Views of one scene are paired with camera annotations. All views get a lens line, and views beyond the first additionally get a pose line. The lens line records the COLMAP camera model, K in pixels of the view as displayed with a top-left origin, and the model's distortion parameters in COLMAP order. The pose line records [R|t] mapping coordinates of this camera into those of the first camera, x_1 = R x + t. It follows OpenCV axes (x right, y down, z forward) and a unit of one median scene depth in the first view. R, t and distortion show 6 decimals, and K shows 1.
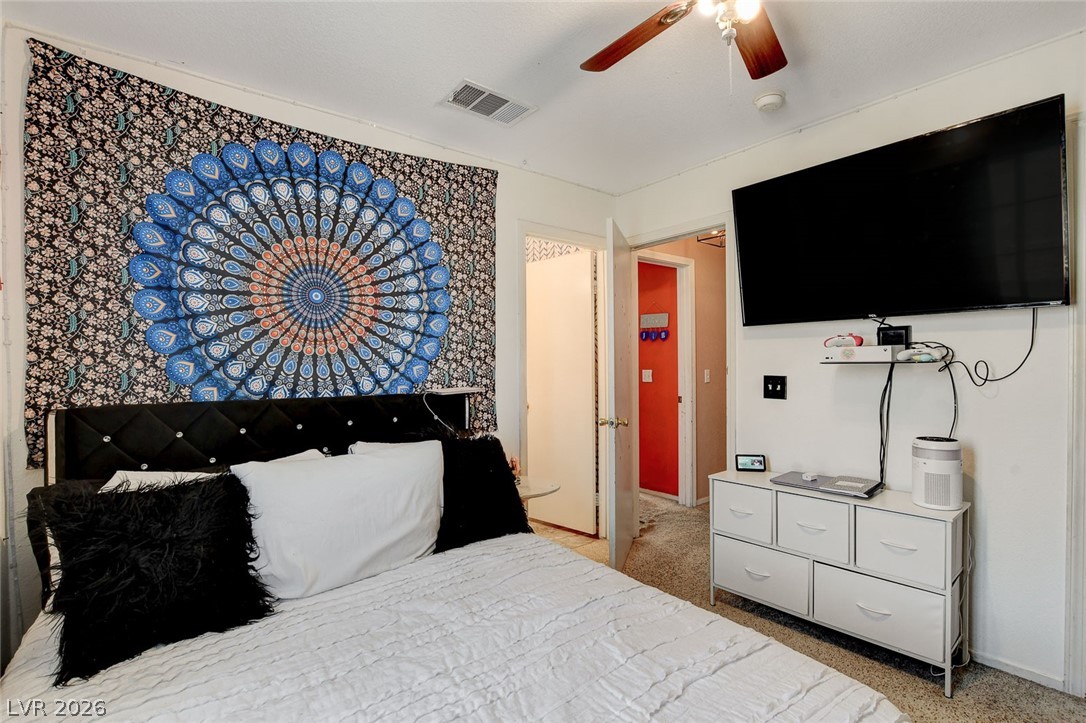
lens RADIAL K [[504.5, 0, 535.5], [0, 504.5, 361.9], [0, 0, 1]] dist [-0.004872, 0.000302]
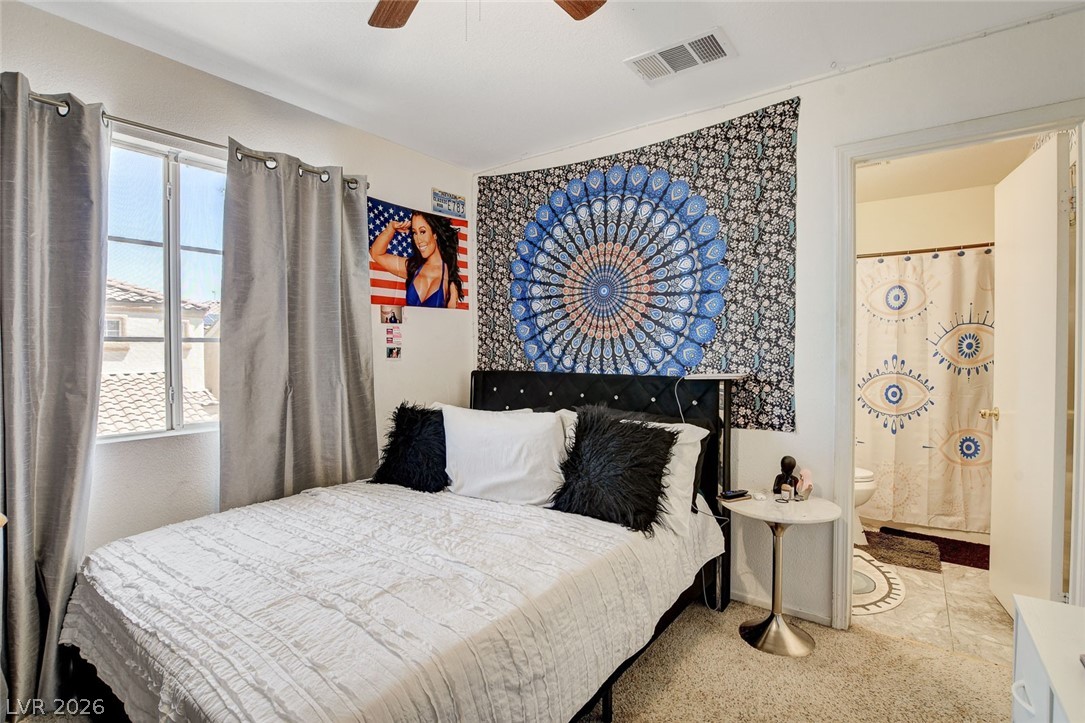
lens RADIAL K [[504.0, 0, 534.0], [0, 504.0, 355.9], [0, 0, 1]] dist [-0.004872, 0.000302]
pose [[0.289720, 0.014834, -0.956997, 0.704802], [-0.000769, 0.999883, 0.015266, 0.008617], [0.957111, -0.003687, 0.289697, 0.495803]]
